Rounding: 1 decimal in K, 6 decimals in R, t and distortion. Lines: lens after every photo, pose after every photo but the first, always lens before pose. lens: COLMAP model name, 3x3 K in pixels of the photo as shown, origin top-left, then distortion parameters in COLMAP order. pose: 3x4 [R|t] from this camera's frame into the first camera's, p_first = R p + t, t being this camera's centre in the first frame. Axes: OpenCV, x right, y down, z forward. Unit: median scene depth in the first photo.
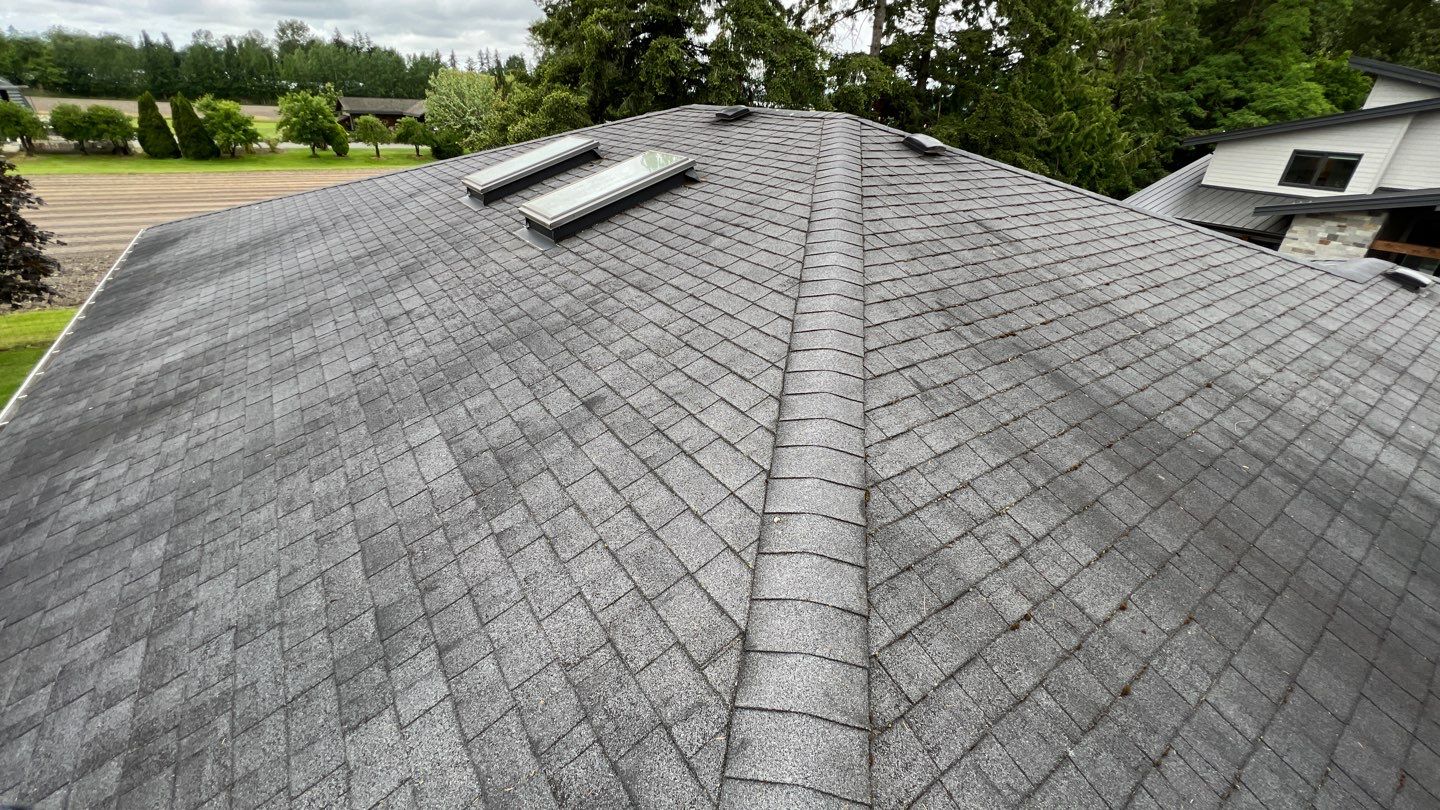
lens RADIAL K [[574.5, 0, 721.1], [0, 574.5, 398.5], [0, 0, 1]] dist [-0.001420, 0.000423]
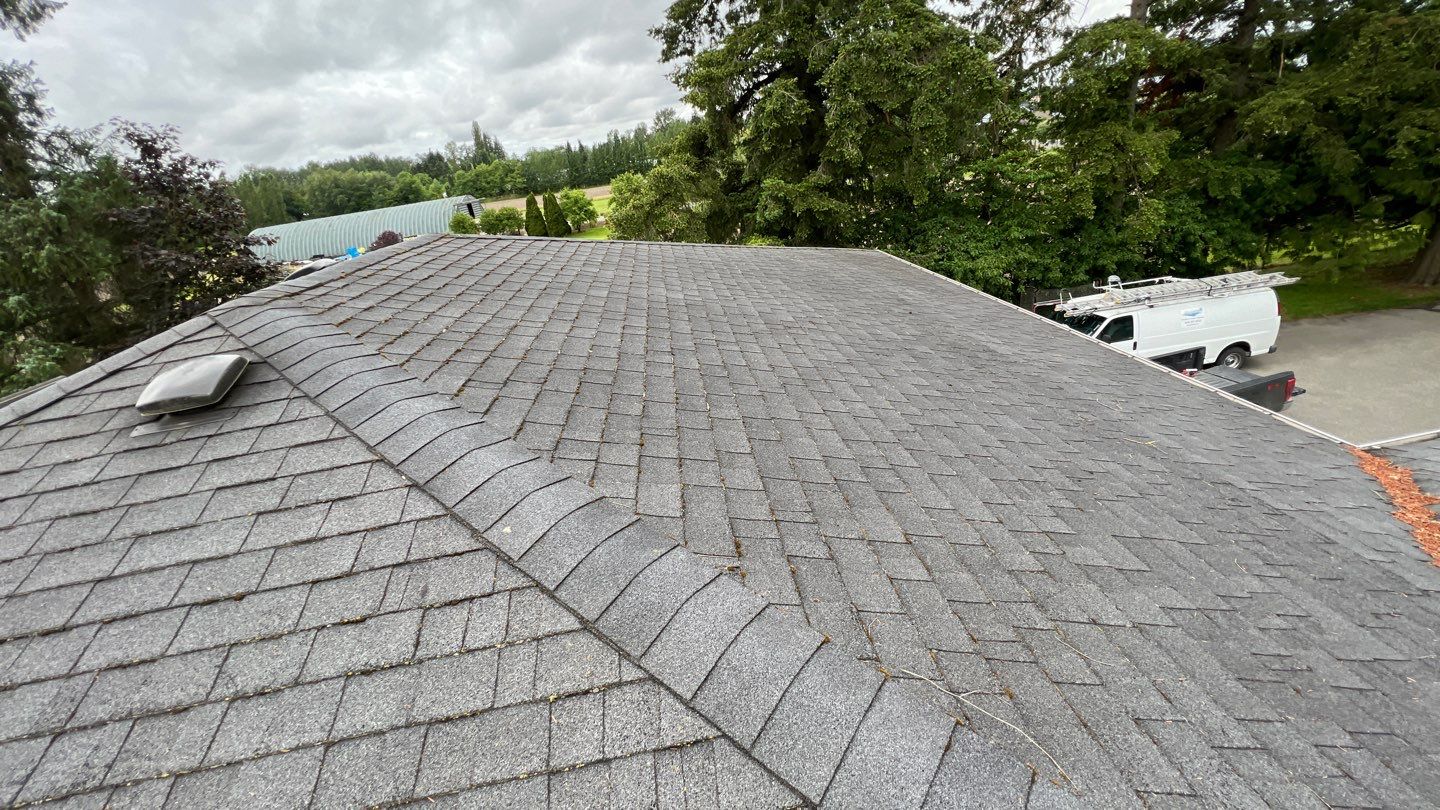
lens RADIAL K [[574.5, 0, 721.1], [0, 574.5, 398.5], [0, 0, 1]] dist [-0.001420, 0.000423]
pose [[0.860760, 0.038970, -0.507518, 1.249047], [-0.057755, 0.998103, -0.021315, -0.633071], [0.505724, 0.047659, 0.861378, 1.147010]]
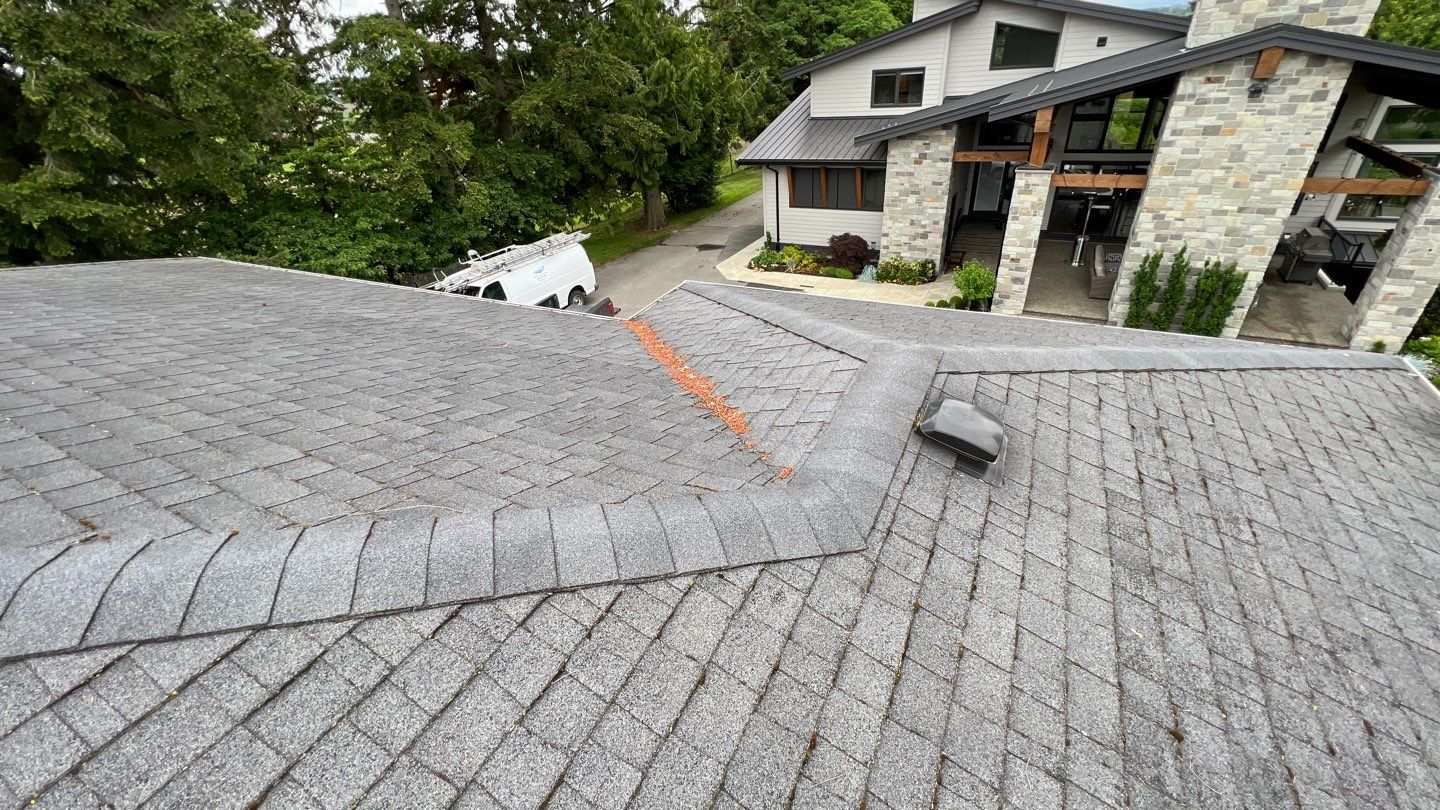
lens RADIAL K [[574.5, 0, 721.1], [0, 574.5, 398.5], [0, 0, 1]] dist [-0.001420, 0.000423]
pose [[0.878822, -0.329301, 0.345301, 1.330816], [0.310862, 0.944157, 0.109236, -0.489979], [-0.361990, 0.011343, 0.932113, 0.982049]]
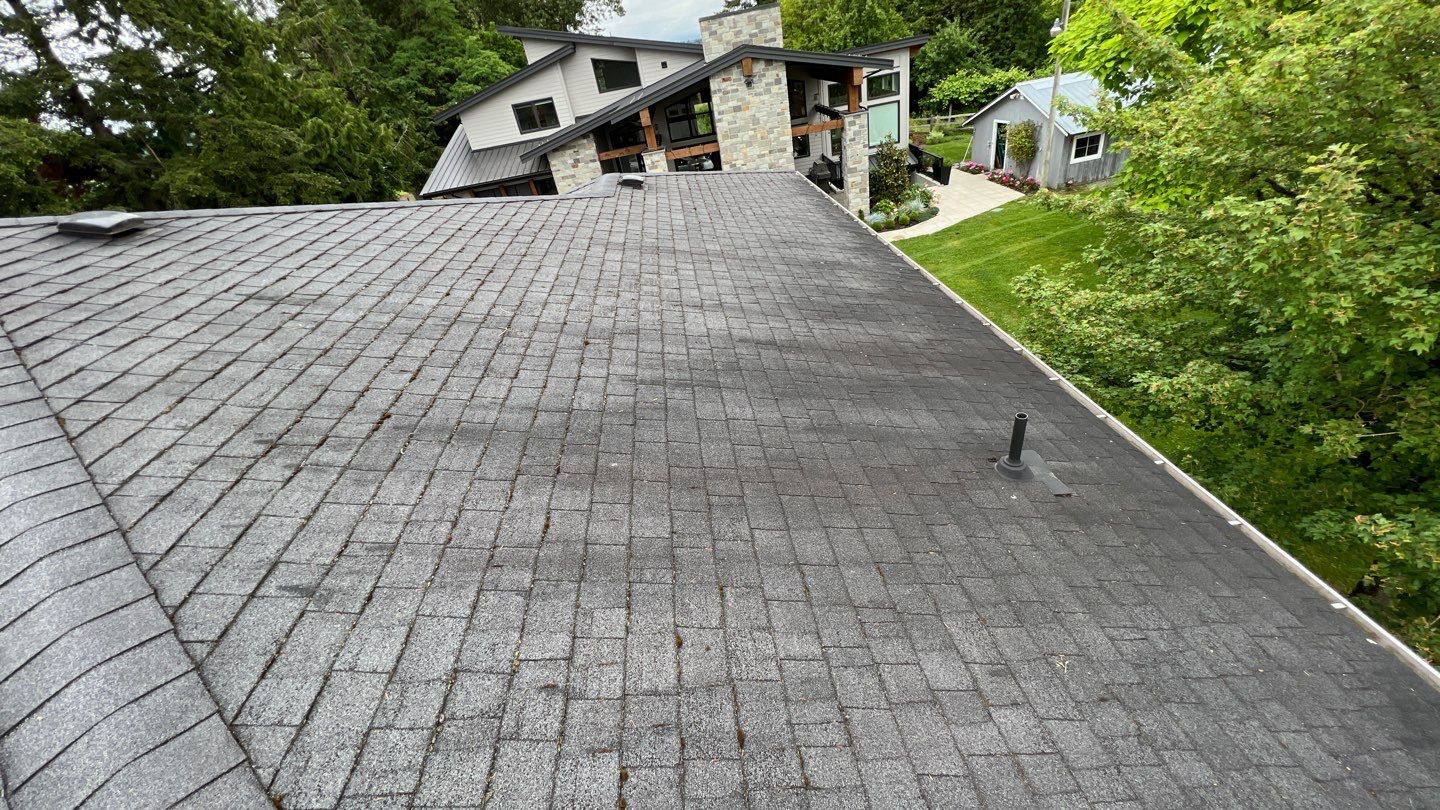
lens RADIAL K [[574.5, 0, 721.1], [0, 574.5, 398.5], [0, 0, 1]] dist [-0.001420, 0.000423]
pose [[0.472162, -0.561063, 0.679905, 0.168254], [0.559813, 0.786645, 0.260382, -0.064804], [-0.680935, 0.257677, 0.685514, 0.123219]]
